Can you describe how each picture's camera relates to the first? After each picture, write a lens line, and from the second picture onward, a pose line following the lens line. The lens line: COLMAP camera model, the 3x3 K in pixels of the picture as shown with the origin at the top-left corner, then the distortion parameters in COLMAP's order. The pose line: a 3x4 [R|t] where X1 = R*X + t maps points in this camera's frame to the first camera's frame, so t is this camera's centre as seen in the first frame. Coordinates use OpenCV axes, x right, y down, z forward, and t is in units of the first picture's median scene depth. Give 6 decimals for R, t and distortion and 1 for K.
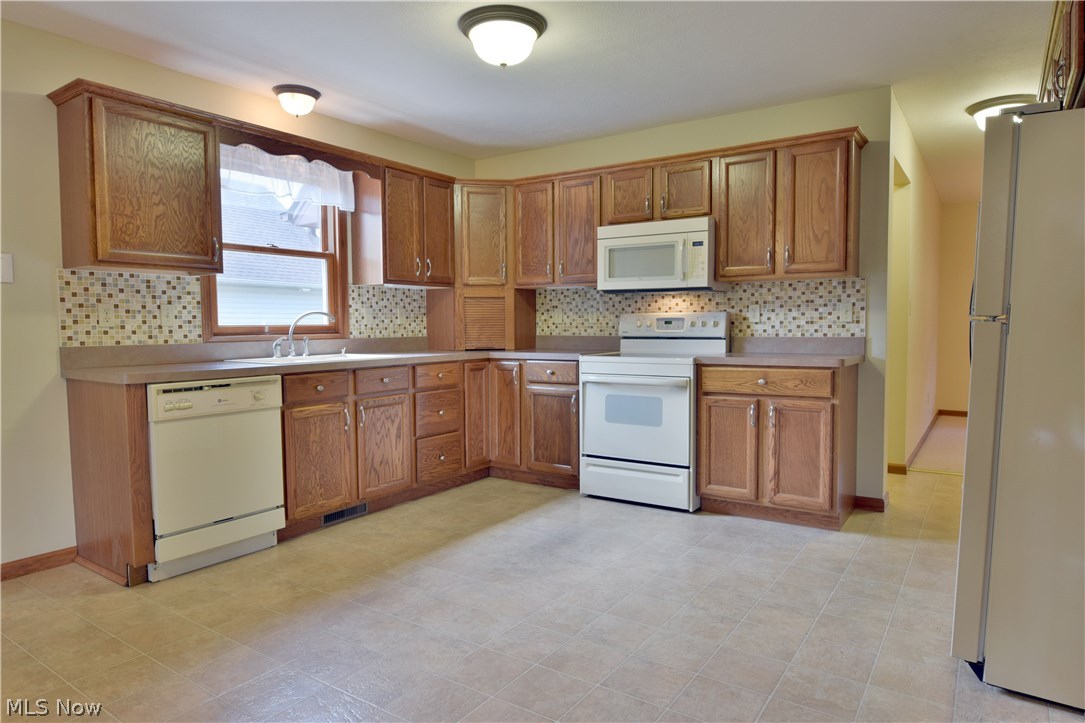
lens RADIAL K [[658.3, 0, 547.0], [0, 658.3, 364.4], [0, 0, 1]] dist [-0.014840, -0.003601]
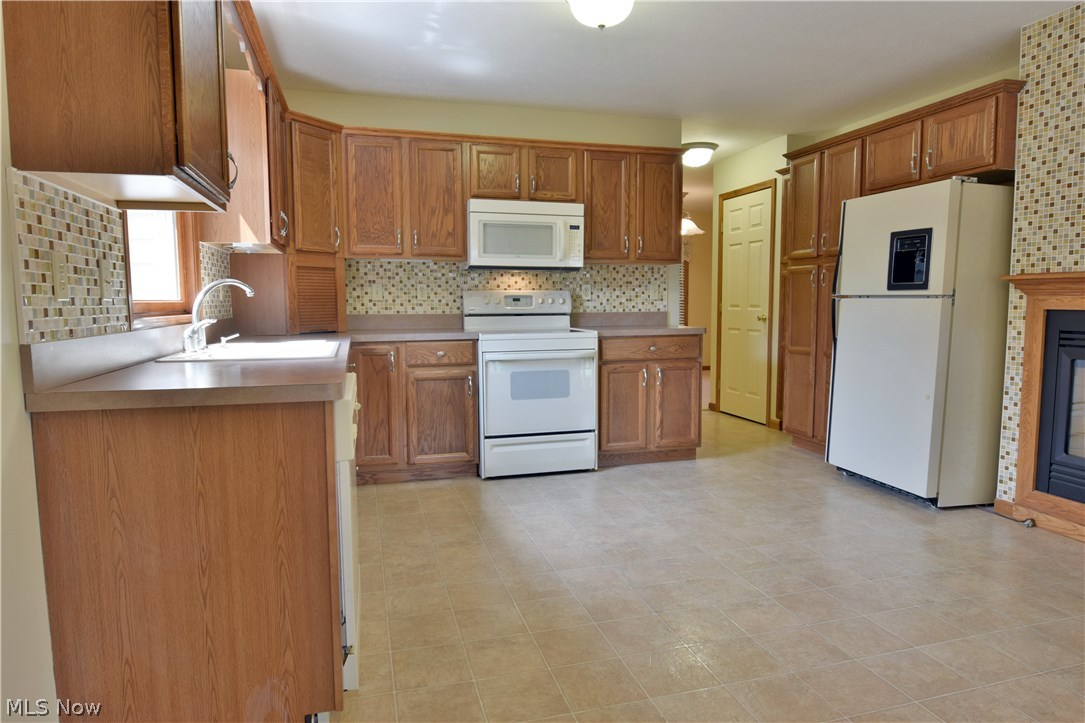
lens RADIAL K [[658.3, 0, 537.5], [0, 658.3, 366.5], [0, 0, 1]] dist [-0.014840, -0.003601]
pose [[0.648869, -0.072017, 0.757484, -0.687972], [0.047222, 0.997403, 0.054376, -0.016124], [-0.759433, 0.000487, 0.650585, 0.353476]]
